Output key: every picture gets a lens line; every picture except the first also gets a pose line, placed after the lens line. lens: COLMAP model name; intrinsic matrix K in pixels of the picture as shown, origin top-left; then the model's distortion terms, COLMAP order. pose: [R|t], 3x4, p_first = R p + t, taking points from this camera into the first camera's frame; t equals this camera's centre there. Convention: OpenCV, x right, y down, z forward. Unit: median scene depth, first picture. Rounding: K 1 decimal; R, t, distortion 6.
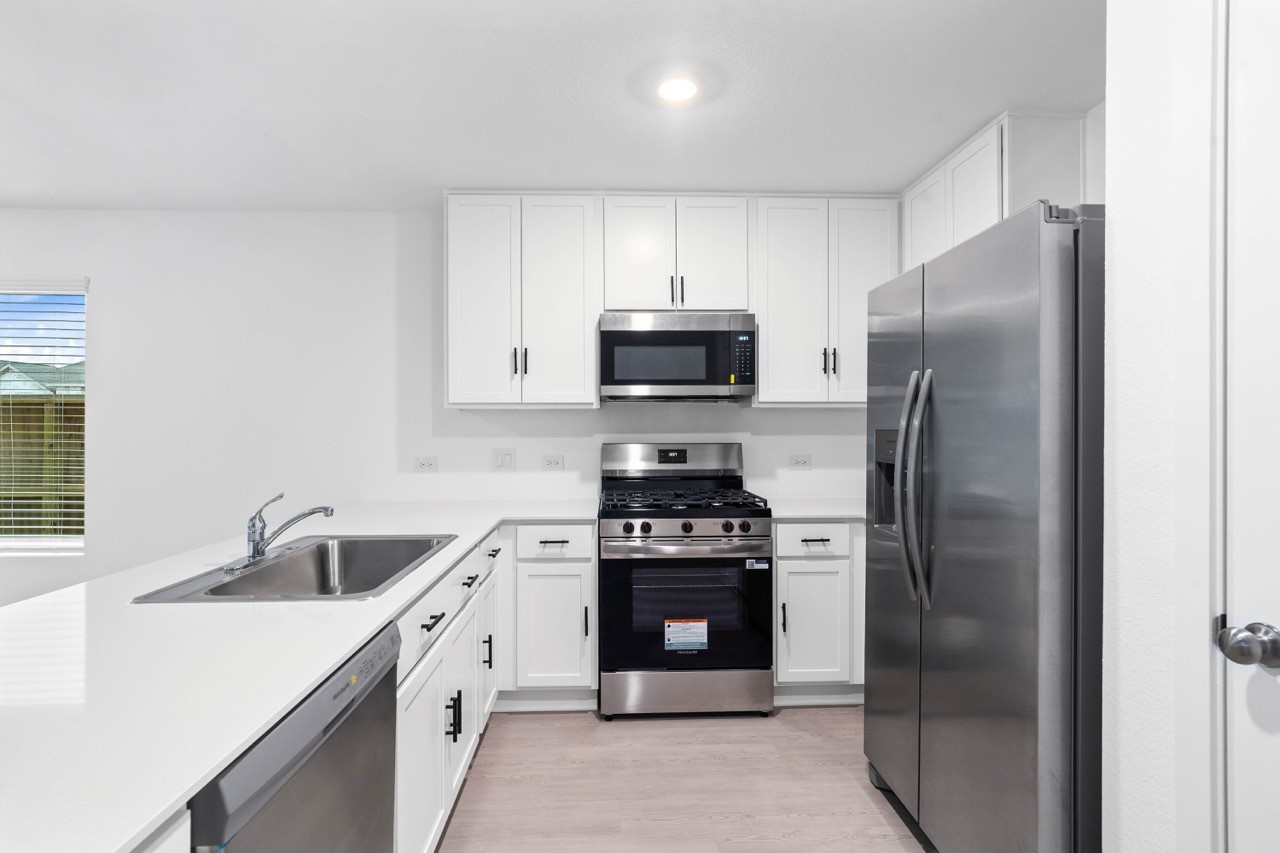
lens RADIAL K [[620.5, 0, 630.7], [0, 620.5, 424.4], [0, 0, 1]] dist [-0.016922, 0.000105]
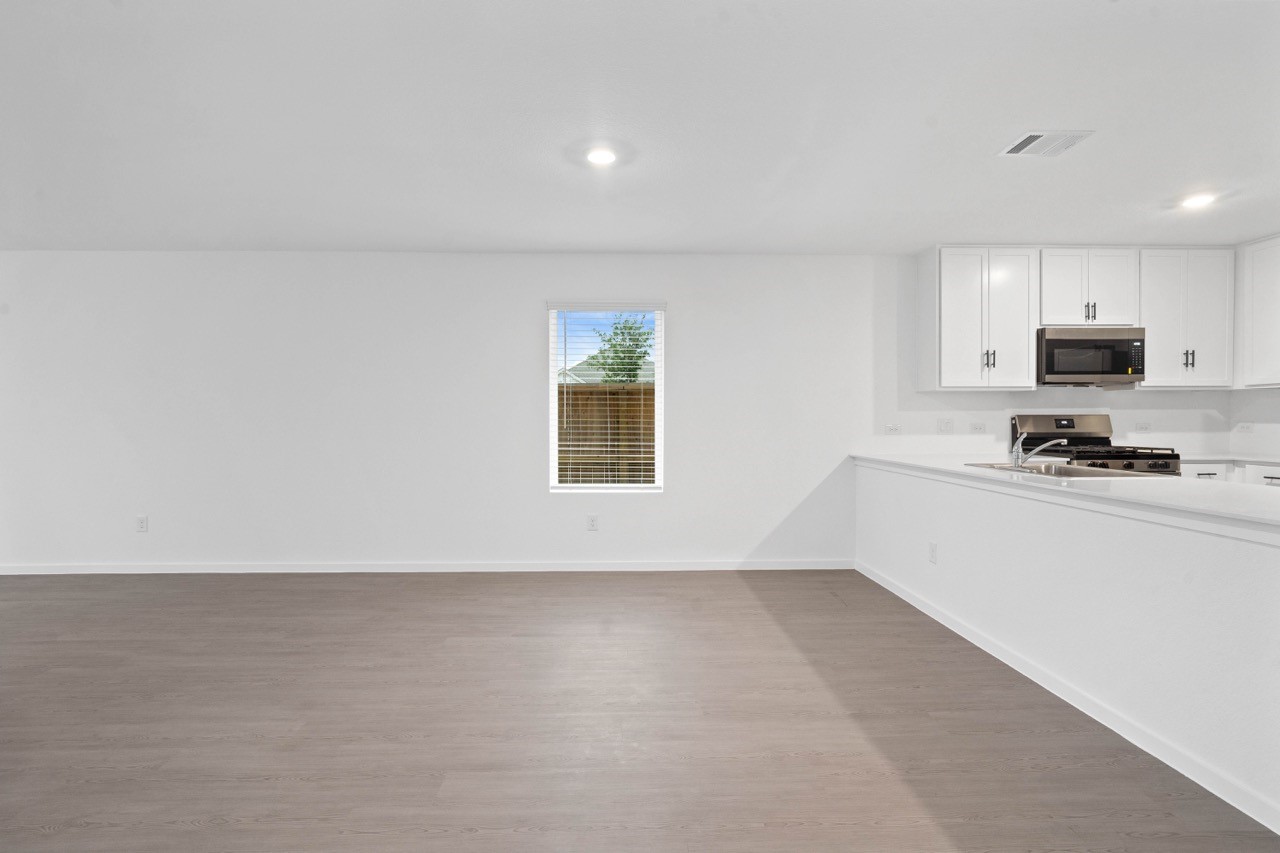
lens RADIAL K [[599.7, 0, 639.9], [0, 599.7, 420.6], [0, 0, 1]] dist [-0.016285, 0.004564]
pose [[0.999968, -0.002254, -0.007634, -1.007821], [0.002330, 0.999947, 0.010057, 0.030456], [0.007611, -0.010074, 0.999920, -0.453137]]
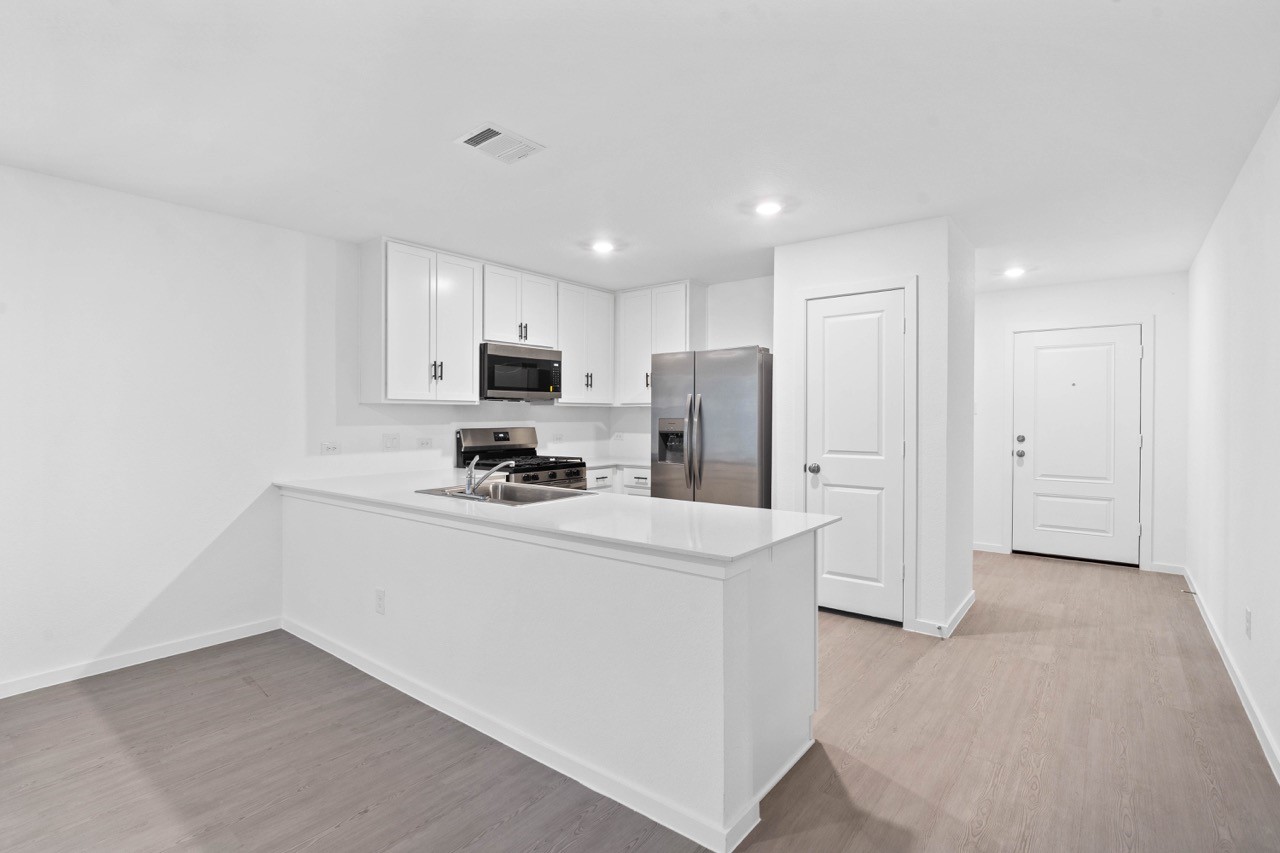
lens RADIAL K [[599.7, 0, 637.0], [0, 599.7, 418.9], [0, 0, 1]] dist [-0.016285, 0.004564]
pose [[0.650421, -0.002816, 0.759568, -0.910676], [-0.003046, 0.999975, 0.006316, -0.002723], [-0.759567, -0.006421, 0.650397, -0.232898]]
